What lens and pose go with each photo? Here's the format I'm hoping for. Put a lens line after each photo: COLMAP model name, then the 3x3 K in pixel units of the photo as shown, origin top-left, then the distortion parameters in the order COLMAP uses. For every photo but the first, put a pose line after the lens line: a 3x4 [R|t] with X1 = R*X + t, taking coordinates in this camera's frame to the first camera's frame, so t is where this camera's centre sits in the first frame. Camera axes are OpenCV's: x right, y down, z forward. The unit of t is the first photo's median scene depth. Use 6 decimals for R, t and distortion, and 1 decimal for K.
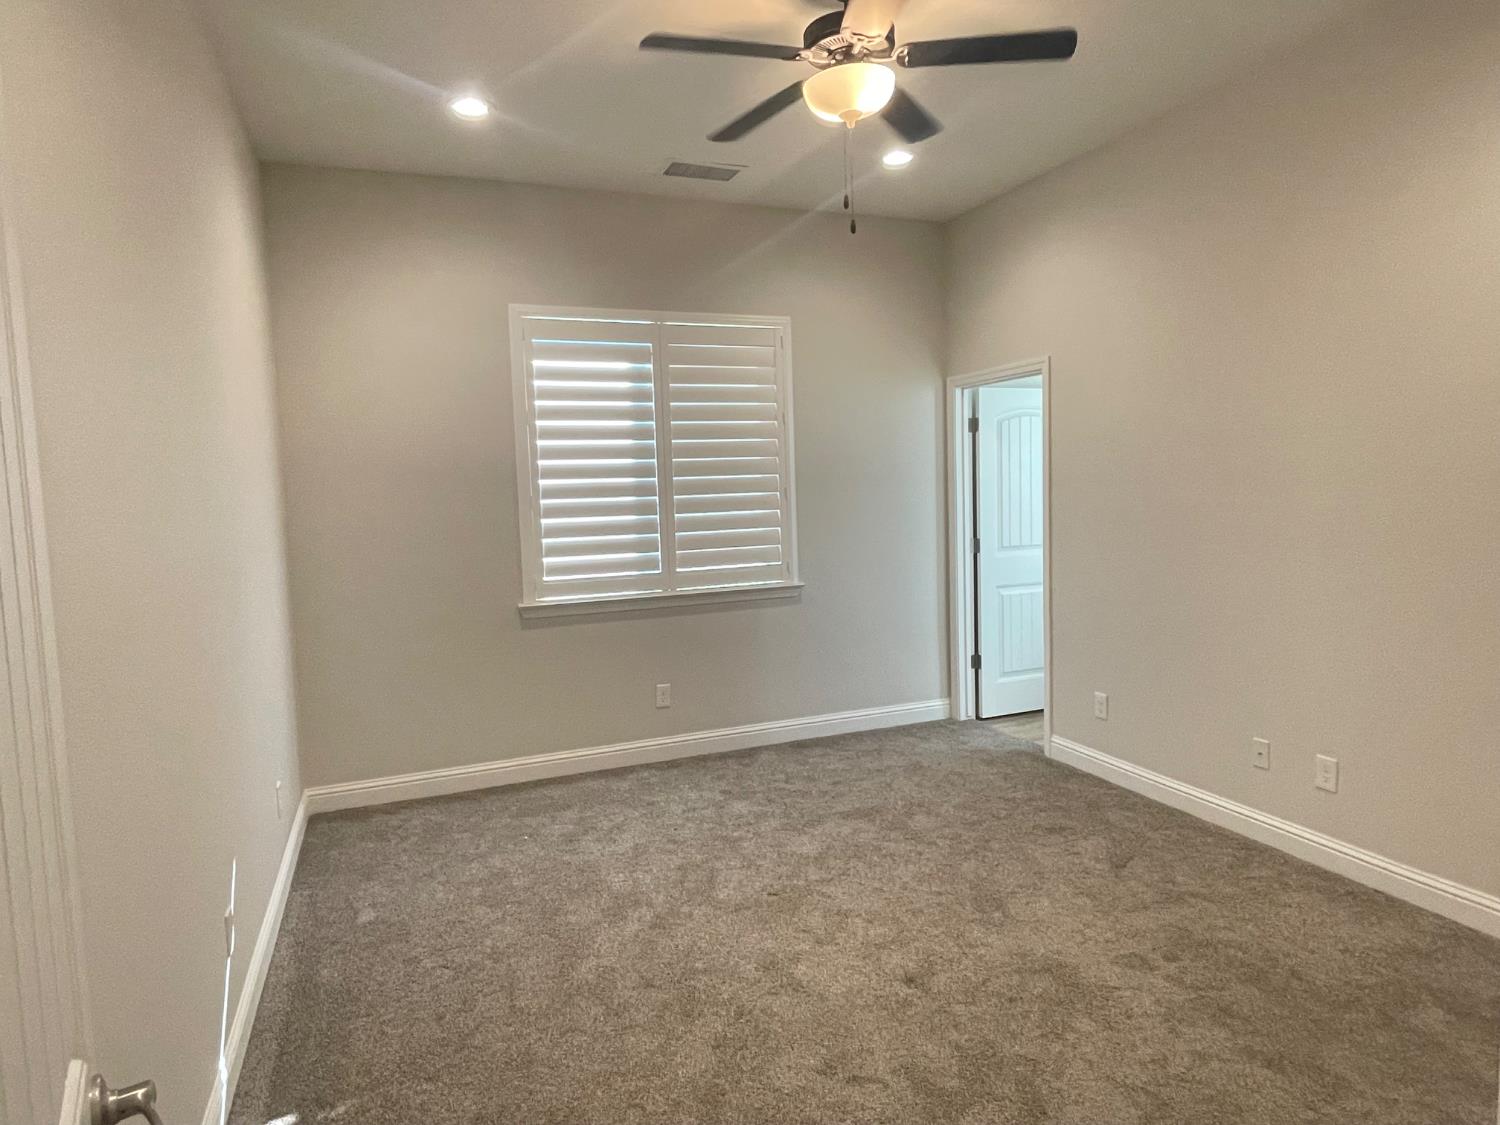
lens RADIAL K [[854.6, 0, 750.0], [0, 854.6, 569.3], [0, 0, 1]] dist [0.007885, -0.003126]
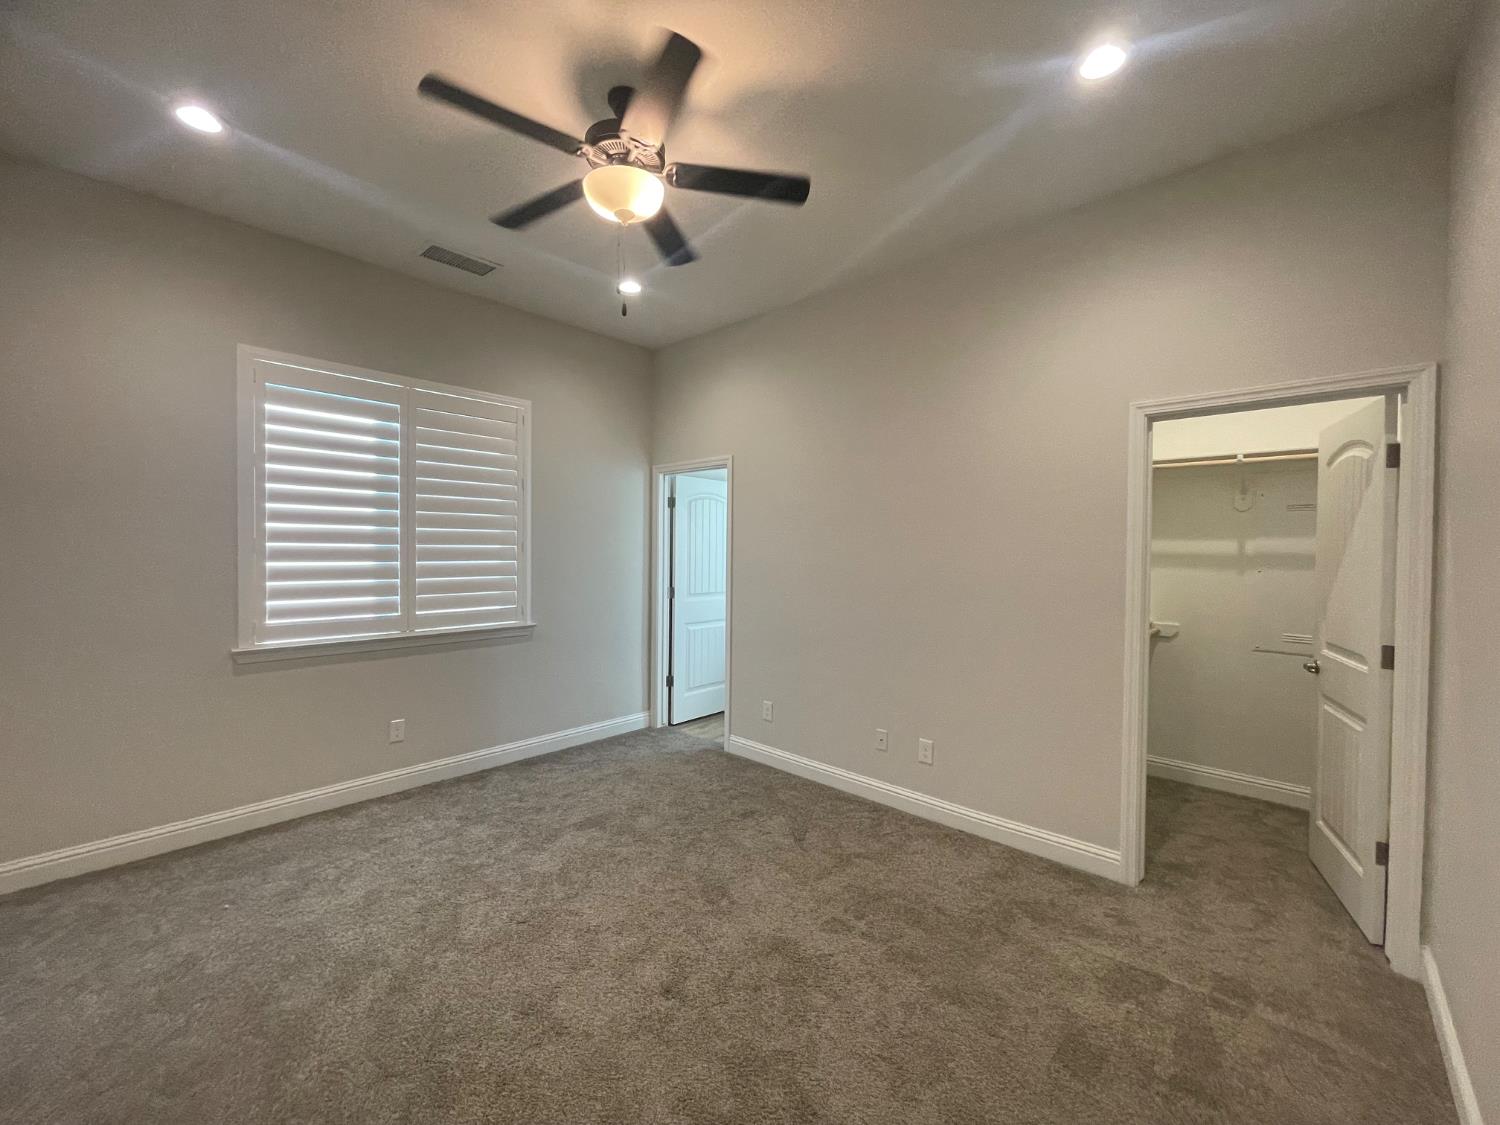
lens RADIAL K [[616.5, 0, 752.3], [0, 616.5, 564.4], [0, 0, 1]] dist [0.001445, -0.000351]
pose [[0.907688, 0.028475, 0.418678, -0.038439], [0.003019, 0.997226, -0.074368, -0.000962], [-0.419635, 0.068767, 0.905084, 0.140748]]
